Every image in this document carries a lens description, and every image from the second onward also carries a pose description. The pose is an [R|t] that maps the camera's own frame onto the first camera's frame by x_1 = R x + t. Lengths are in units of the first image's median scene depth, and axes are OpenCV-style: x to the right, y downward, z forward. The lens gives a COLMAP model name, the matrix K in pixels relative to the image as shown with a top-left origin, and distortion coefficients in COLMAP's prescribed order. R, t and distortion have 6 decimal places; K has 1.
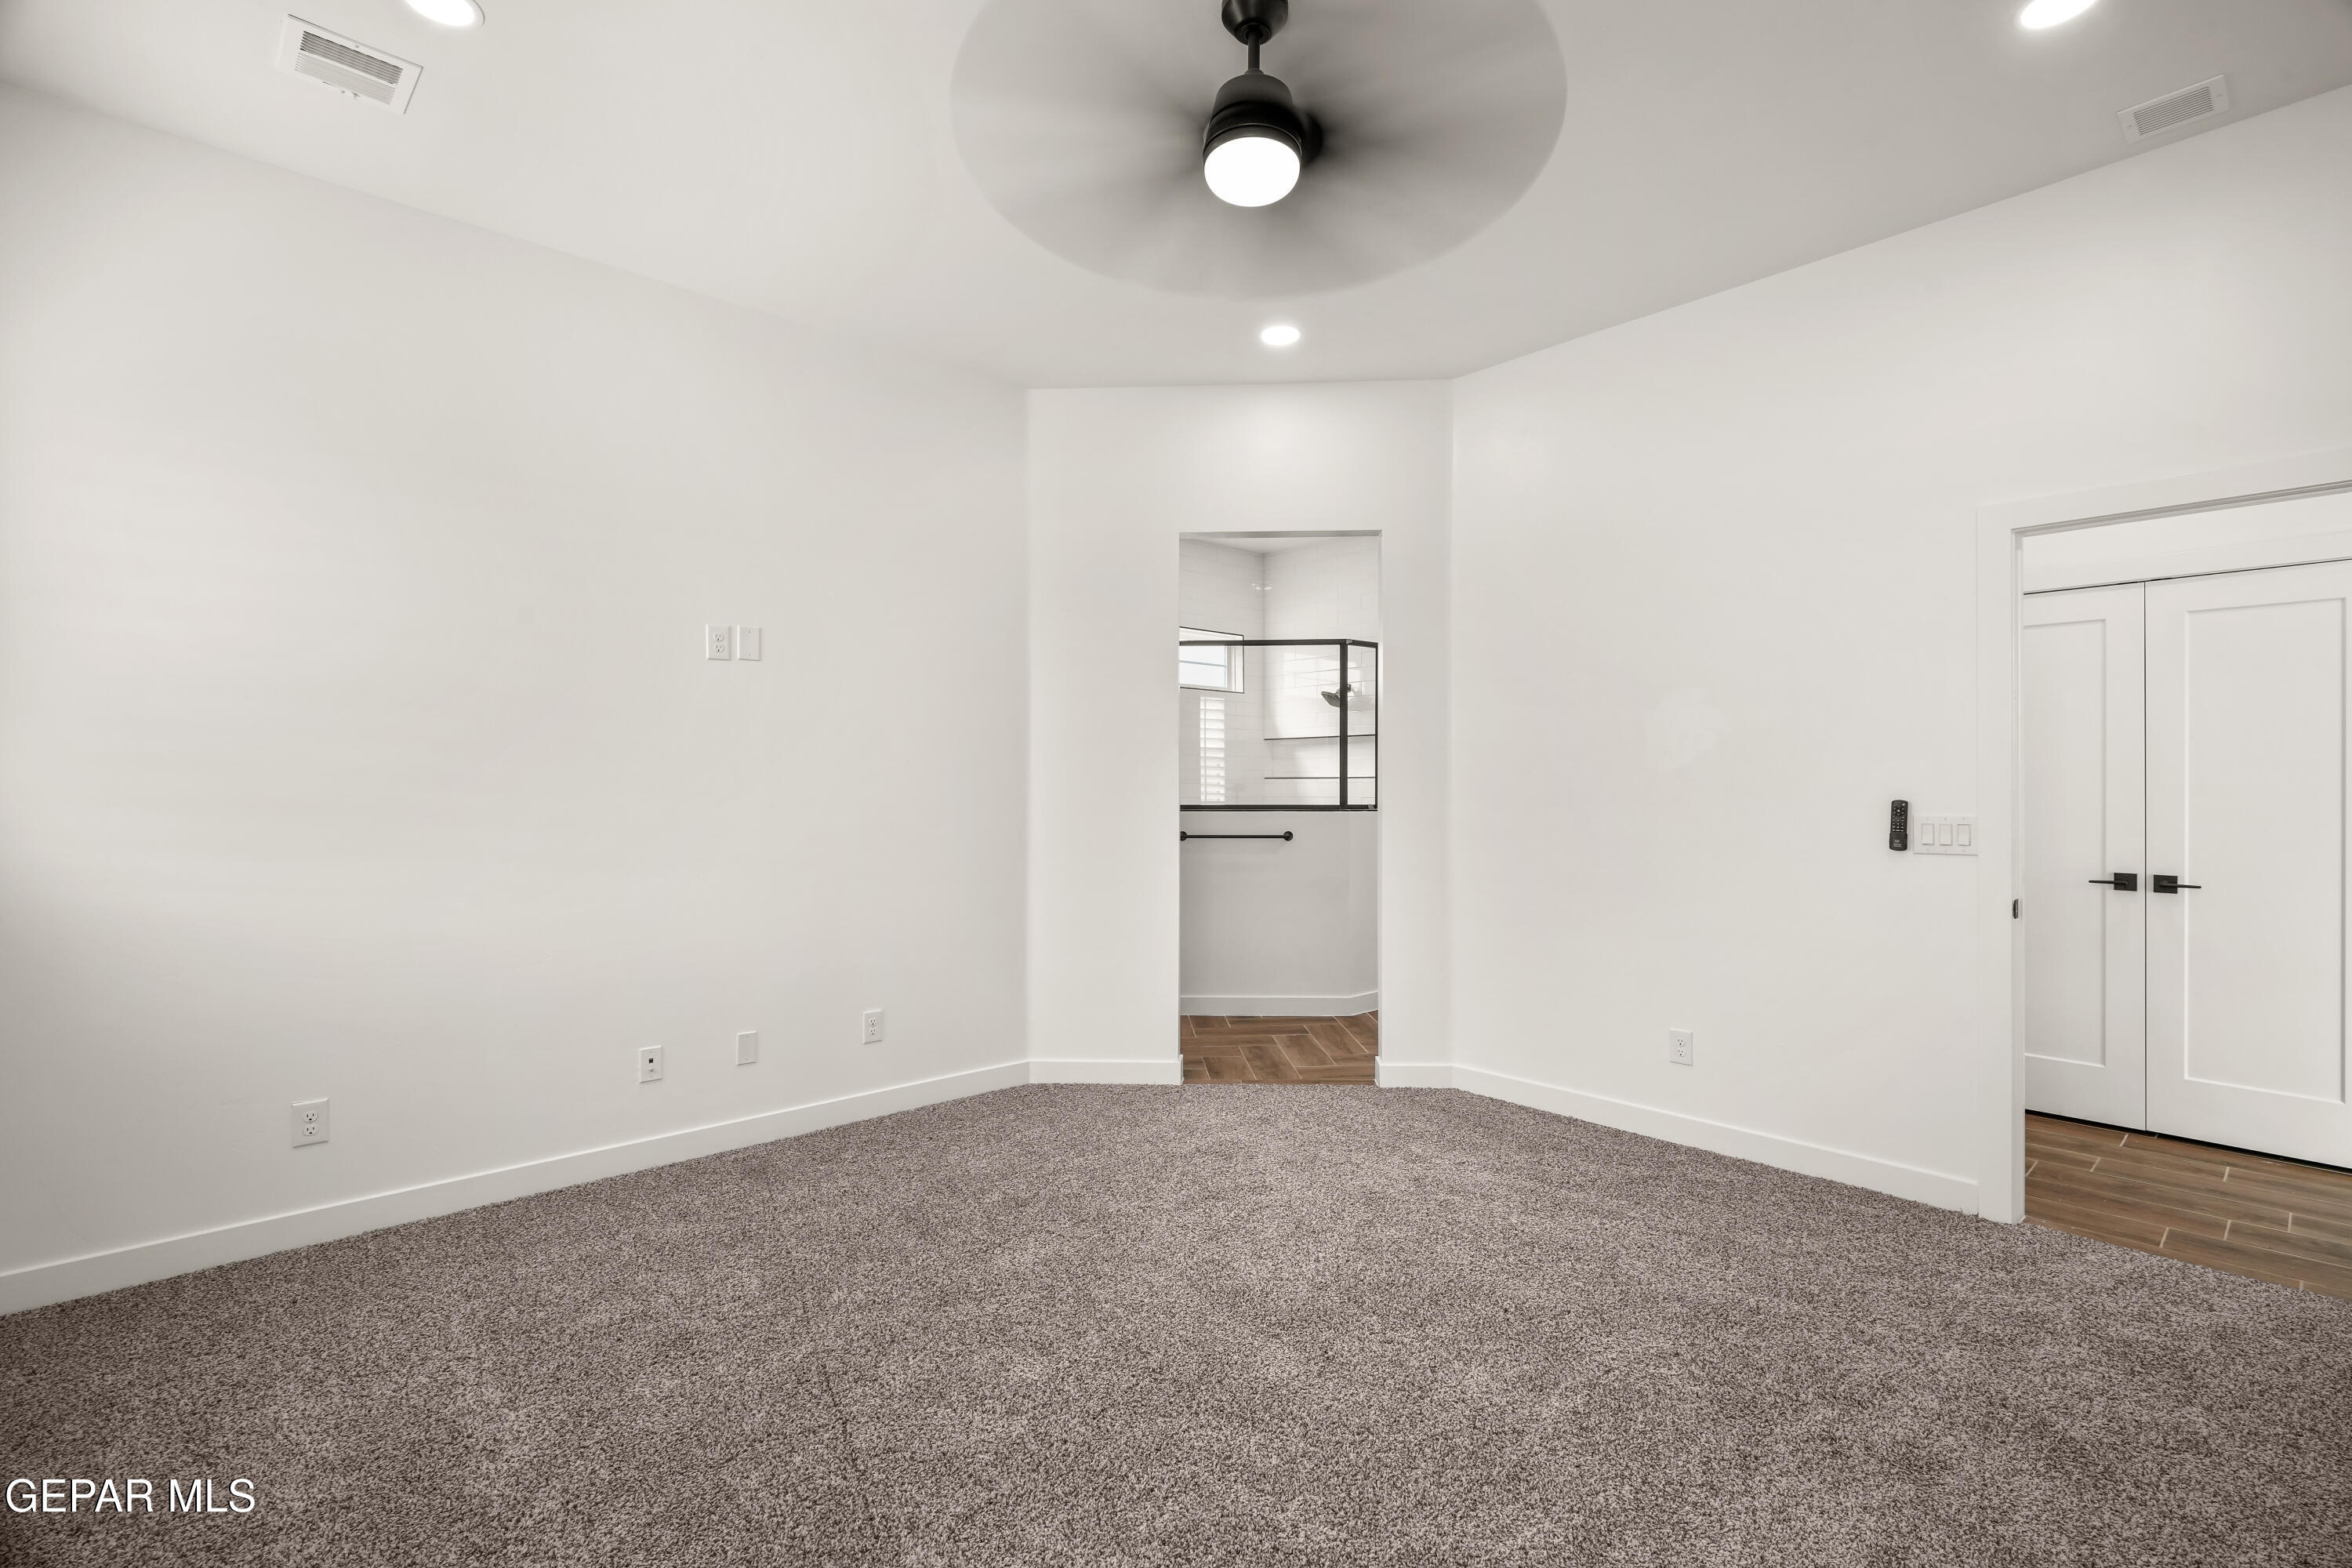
lens RADIAL K [[1053.1, 0, 1176.0], [0, 1053.1, 766.1], [0, 0, 1]] dist [-0.009933, 0.005260]
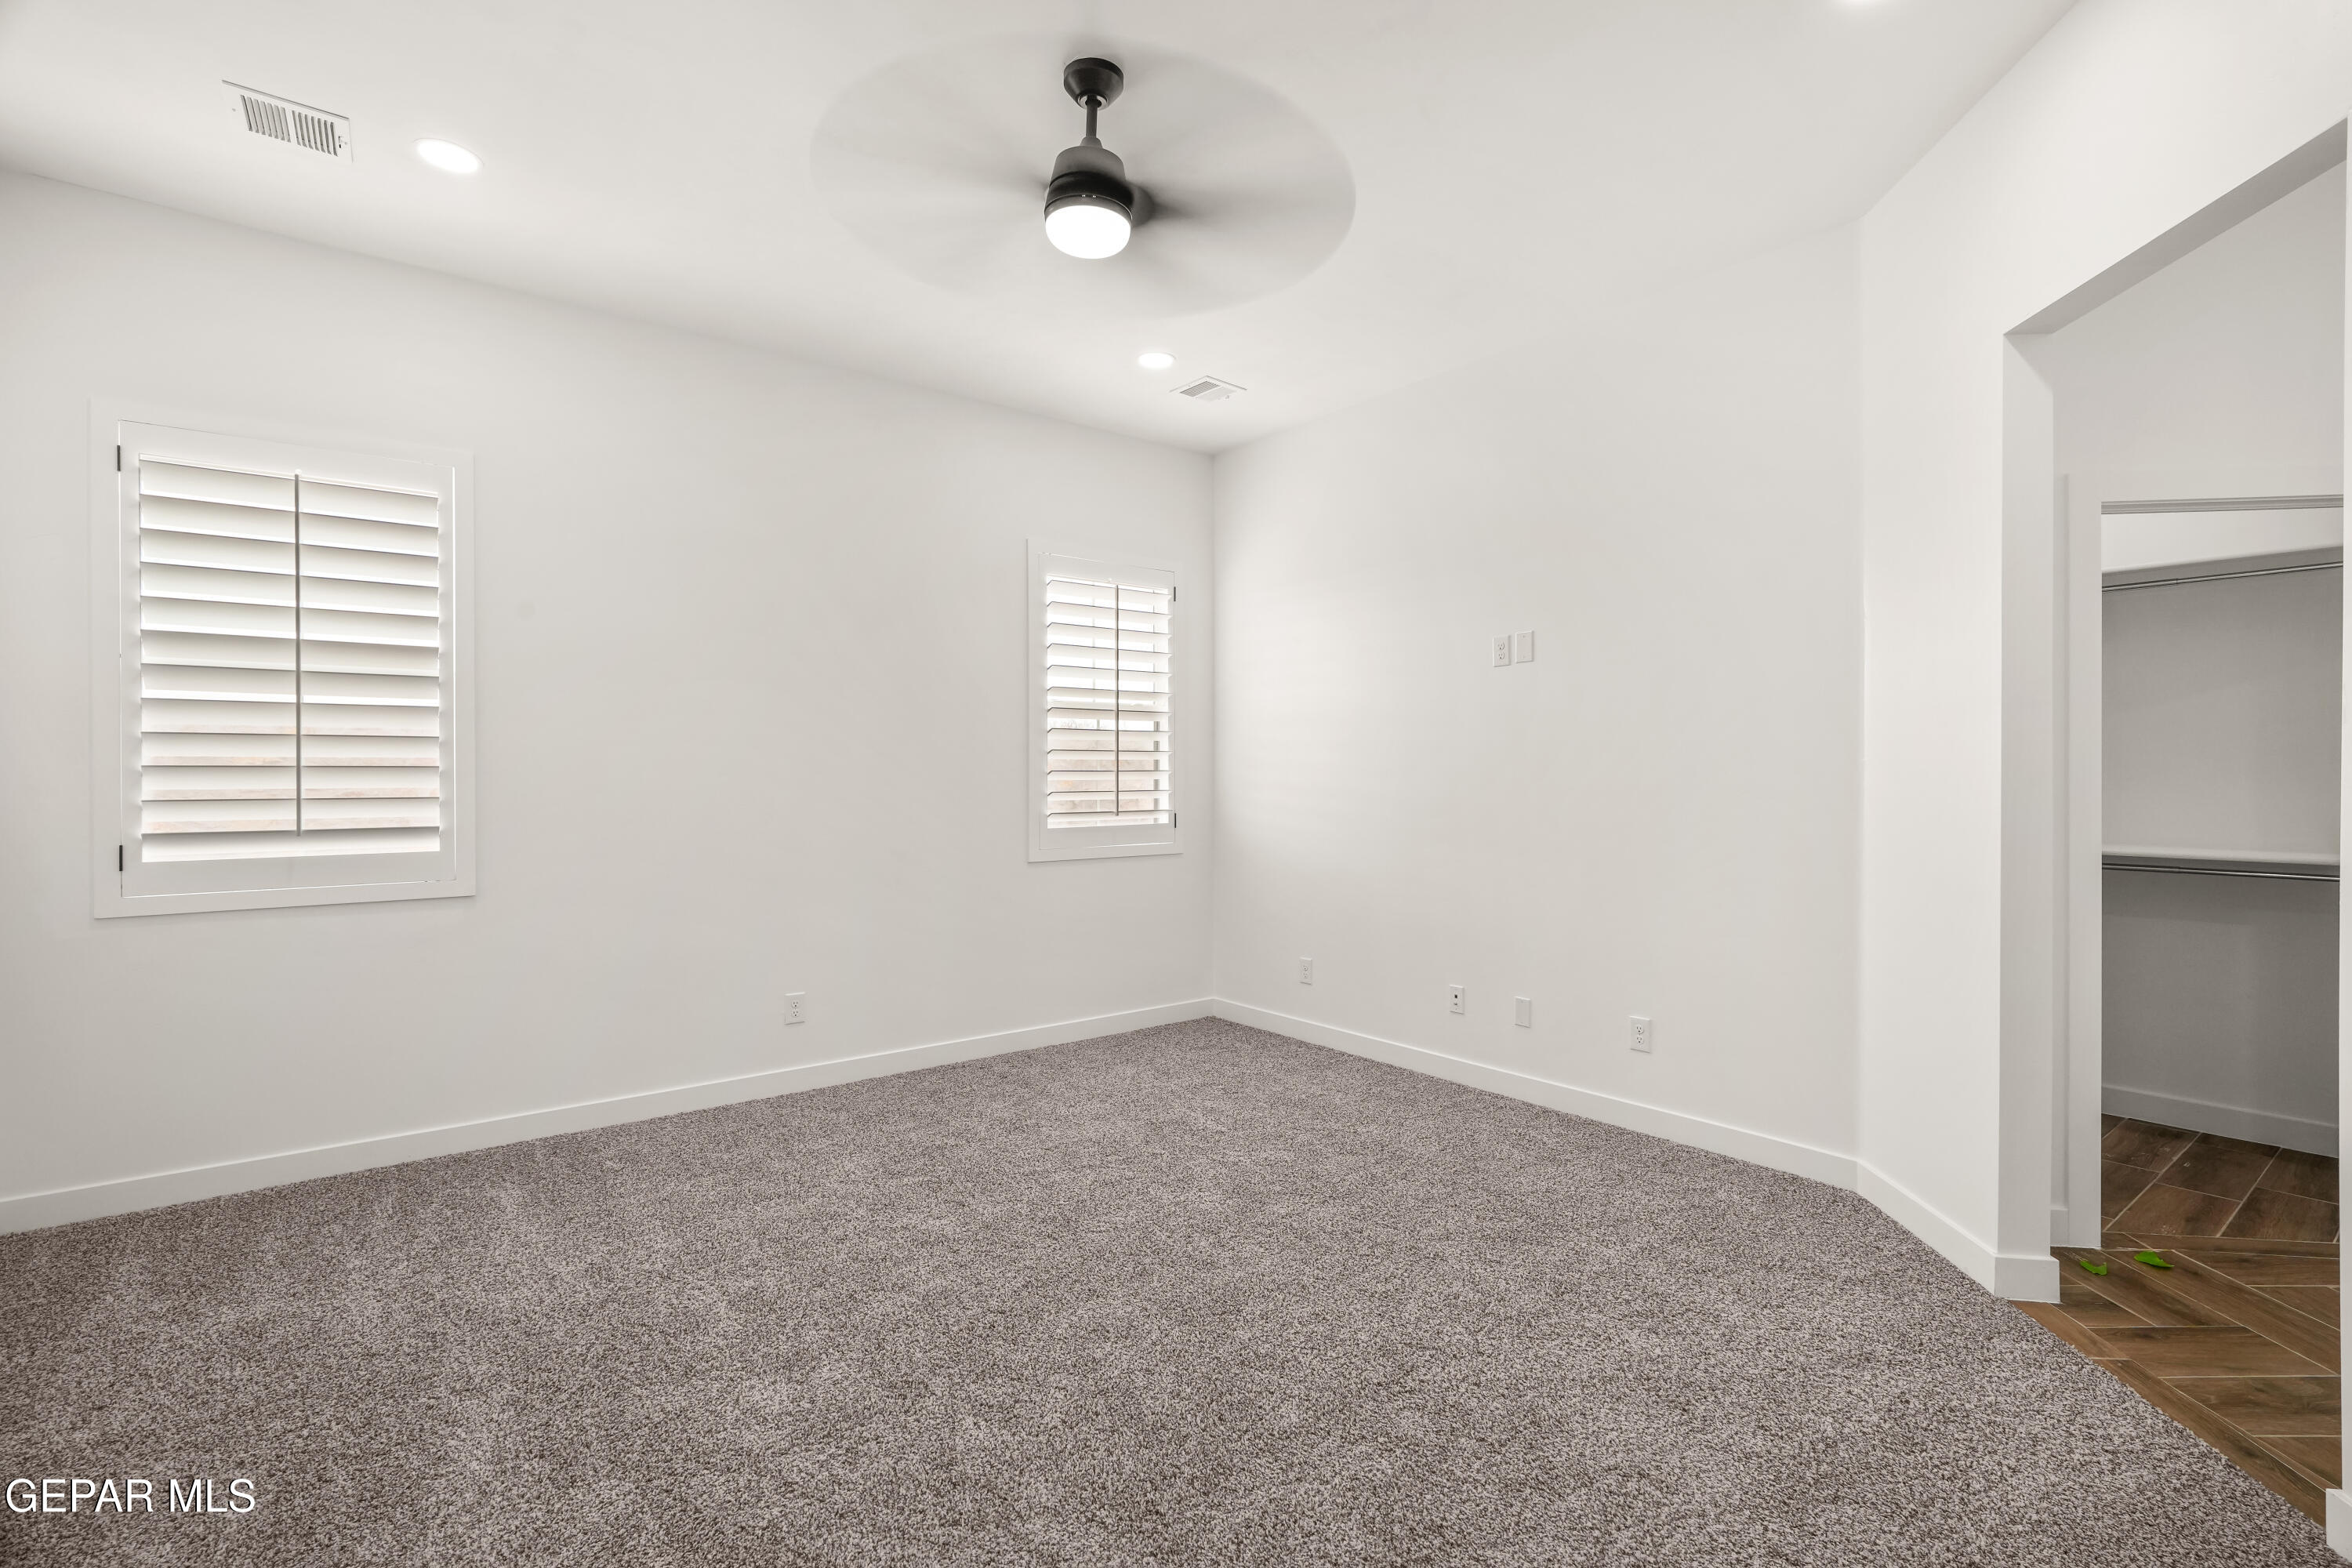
lens RADIAL K [[1053.1, 0, 1176.0], [0, 1053.1, 766.1], [0, 0, 1]] dist [-0.009933, 0.005260]
pose [[-0.067846, -0.011214, -0.997633, 0.730228], [0.016525, 0.999787, -0.012362, 0.016485], [0.997559, -0.017325, -0.067647, 0.716385]]
